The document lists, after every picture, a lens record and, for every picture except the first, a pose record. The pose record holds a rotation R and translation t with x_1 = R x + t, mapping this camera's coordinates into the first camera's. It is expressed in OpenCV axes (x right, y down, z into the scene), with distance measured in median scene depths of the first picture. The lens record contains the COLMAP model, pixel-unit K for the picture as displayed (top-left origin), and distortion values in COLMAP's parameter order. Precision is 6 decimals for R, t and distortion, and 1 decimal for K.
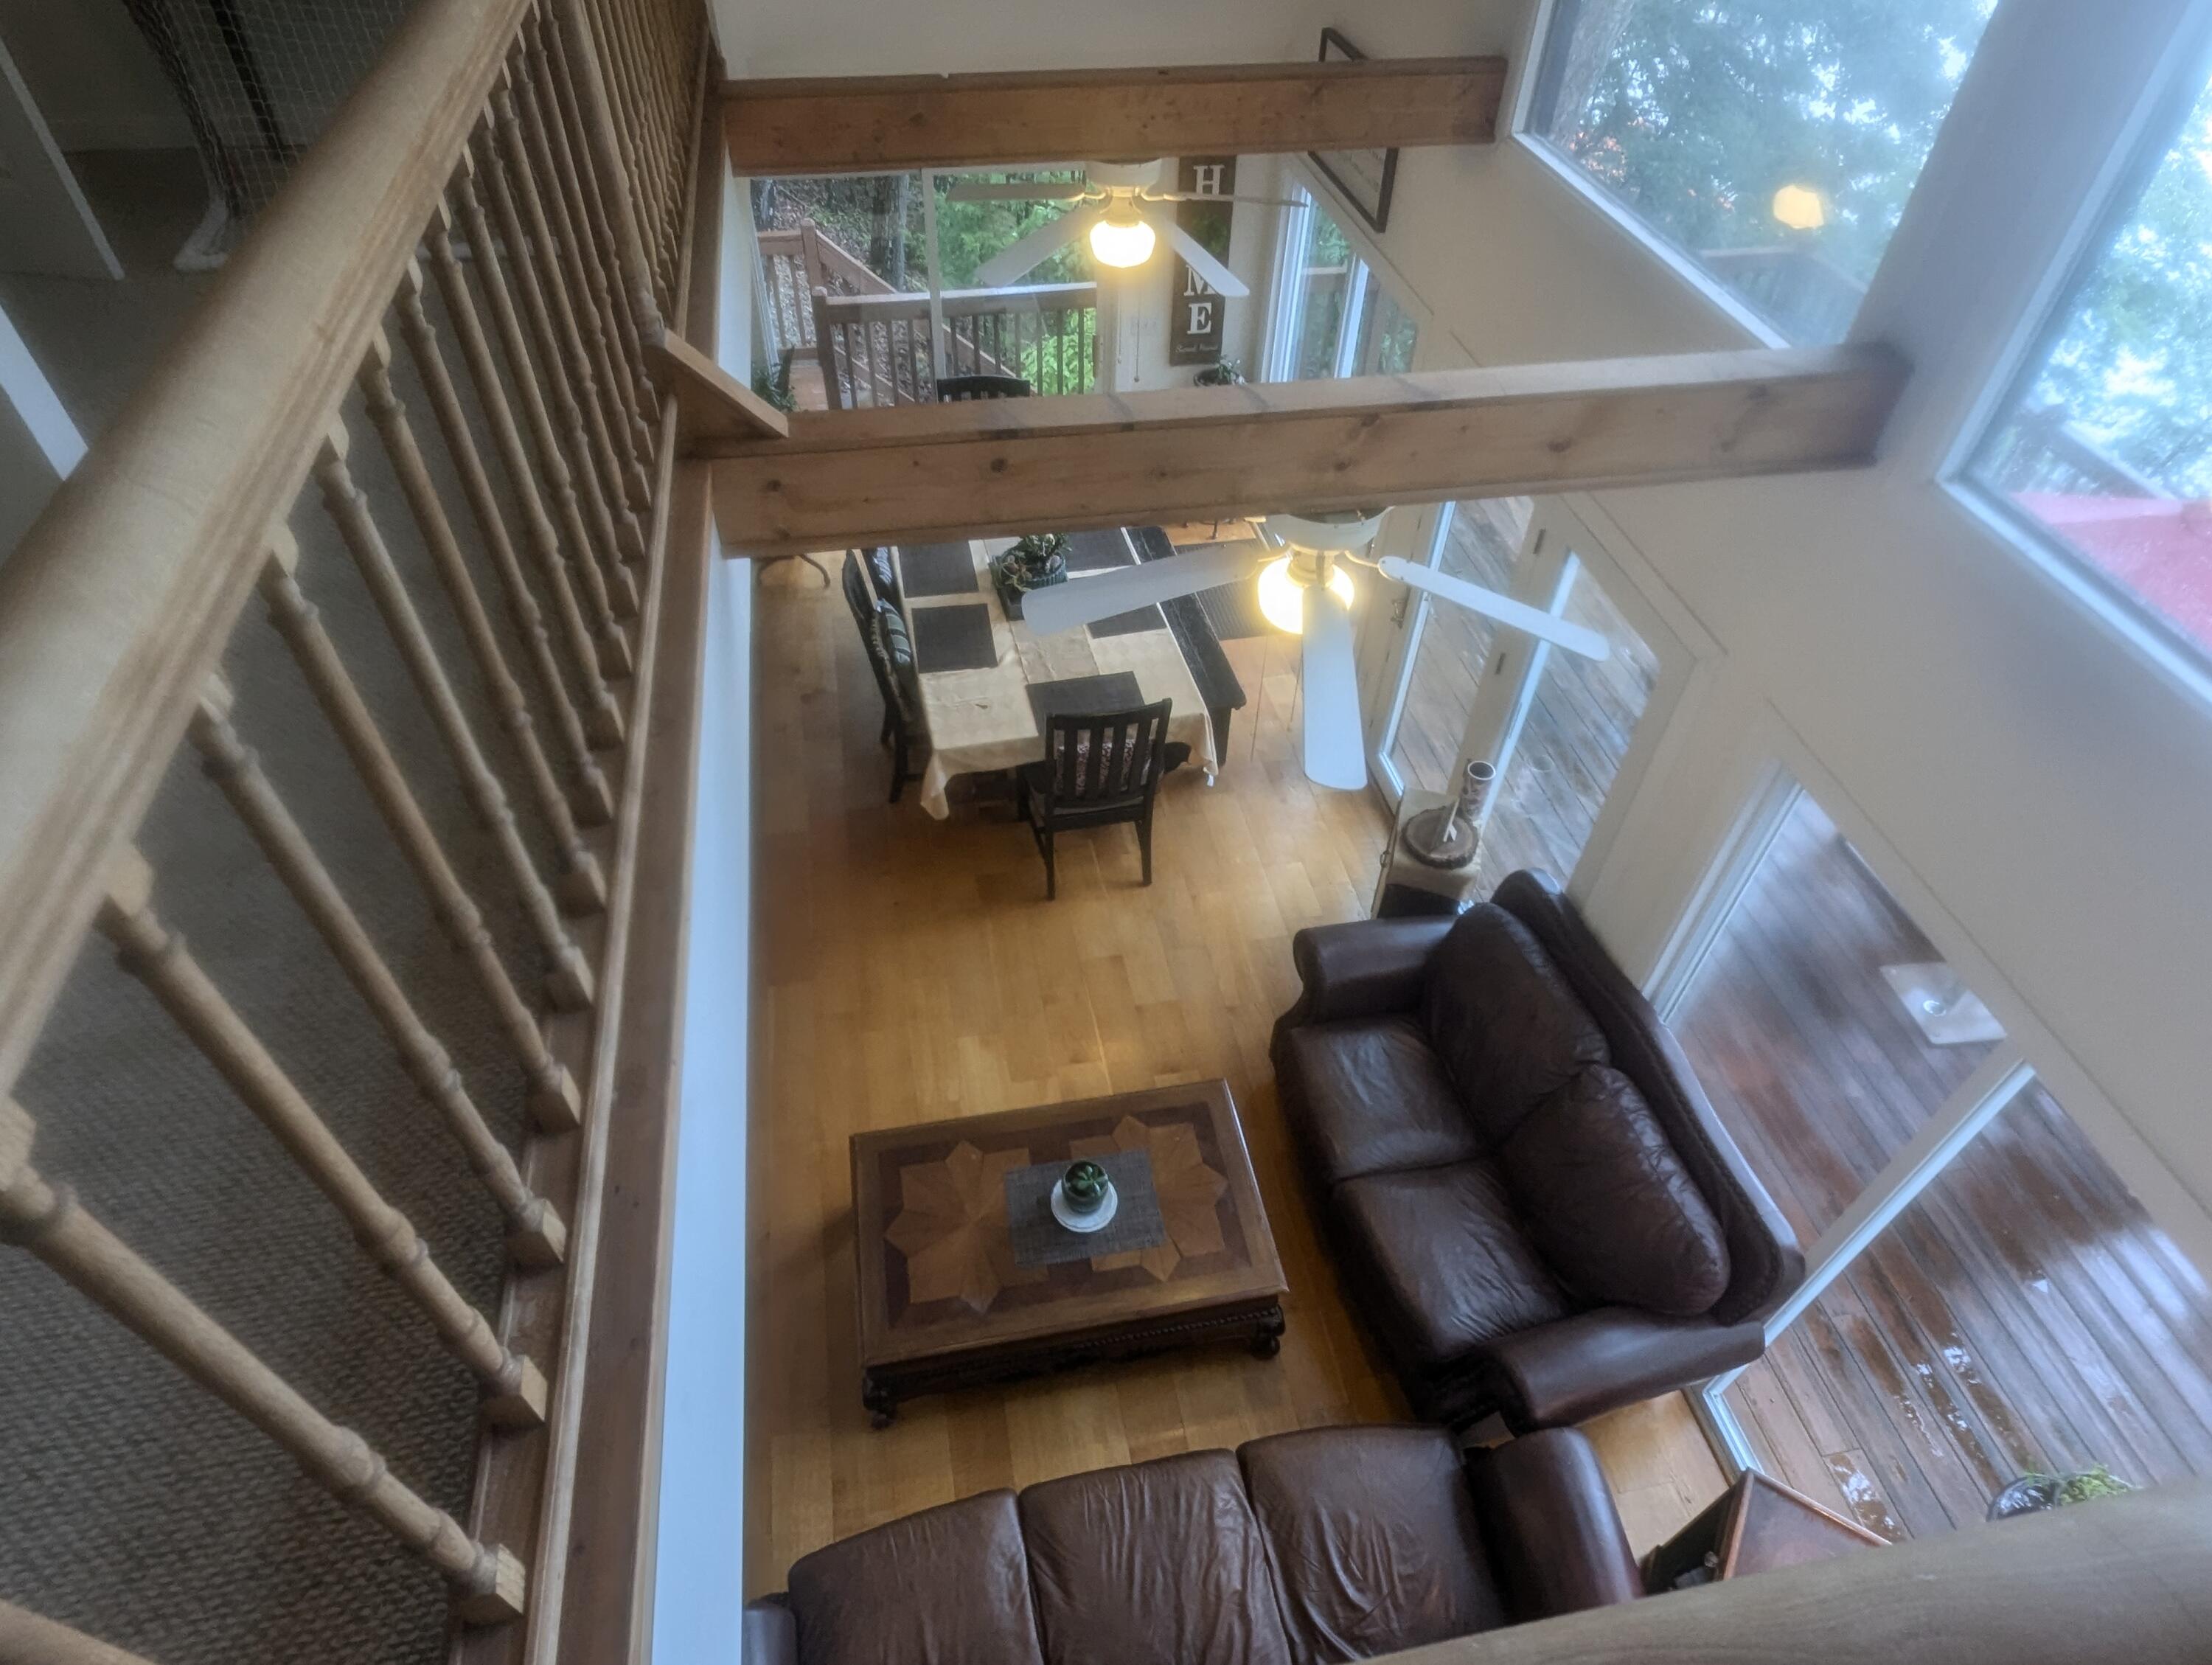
lens RADIAL K [[1265.1, 0, 1109.2], [0, 1265.1, 822.9], [0, 0, 1]] dist [0.002700, -0.001020]
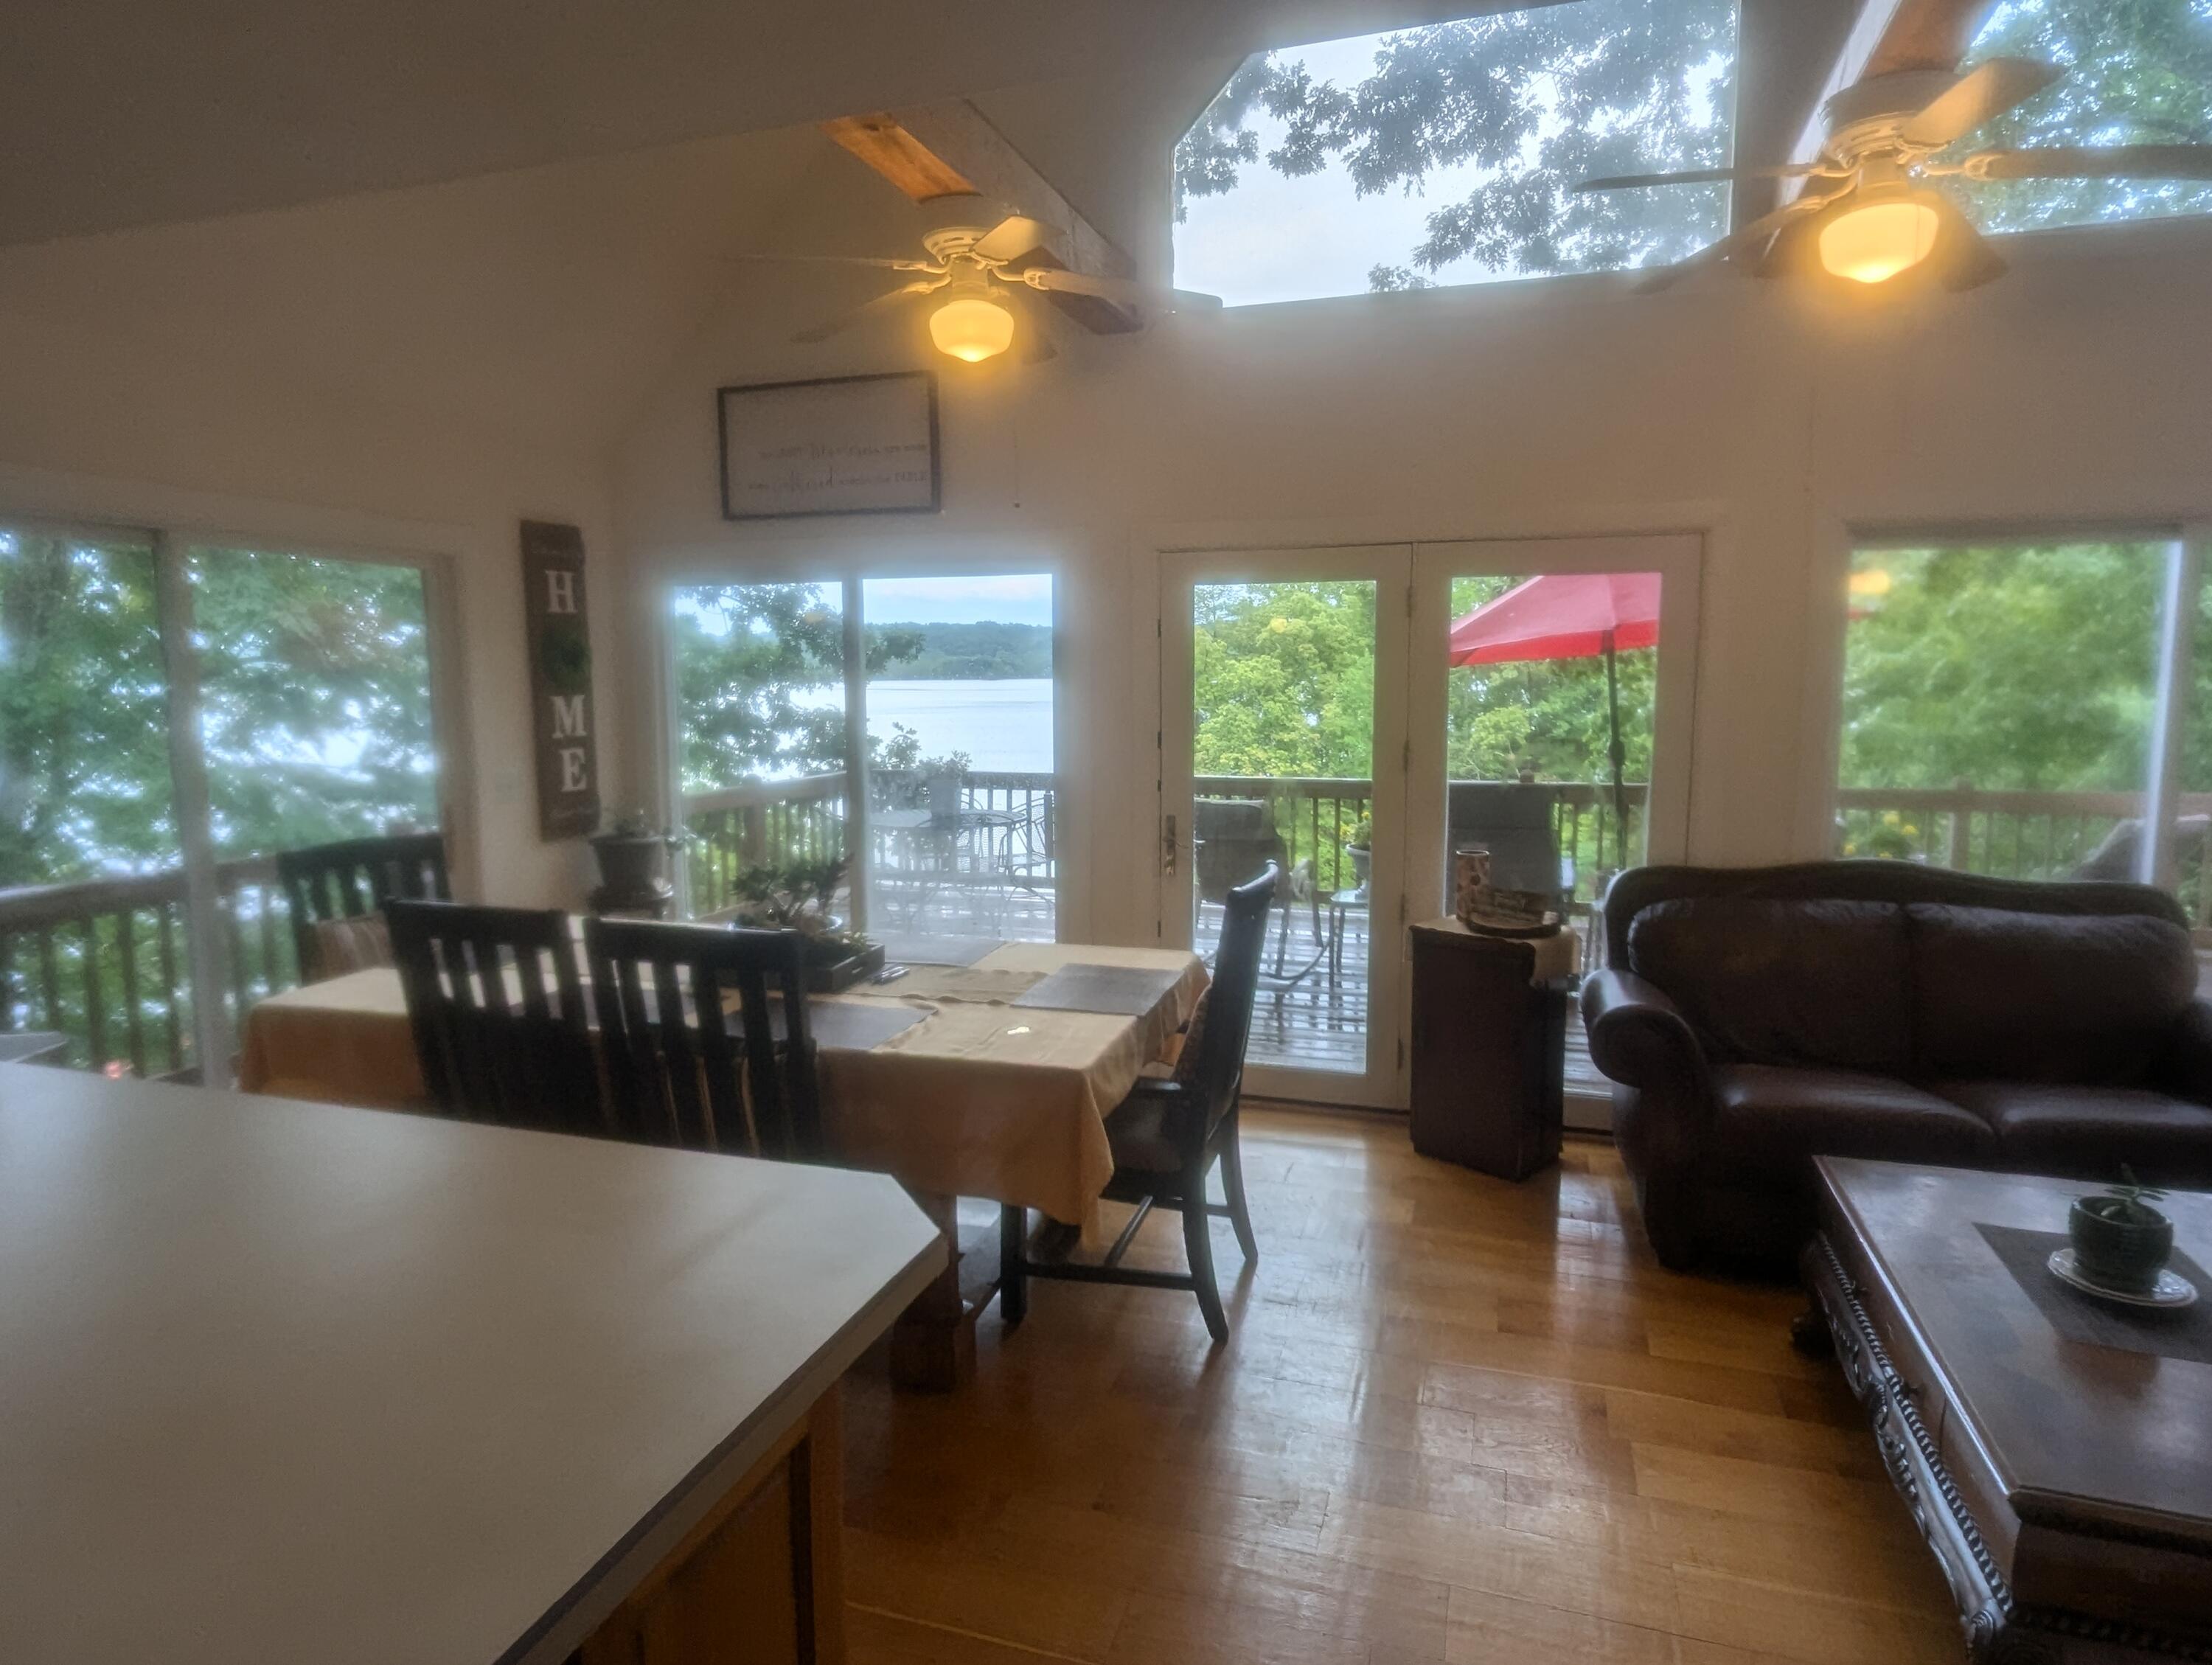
lens RADIAL K [[1265.1, 0, 1109.2], [0, 1265.1, 822.9], [0, 0, 1]] dist [0.002700, -0.001020]
pose [[0.488197, -0.130112, 0.862980, -0.499670], [0.635590, 0.730632, -0.249403, 0.002876], [-0.598071, 0.670259, 0.439391, 0.624592]]
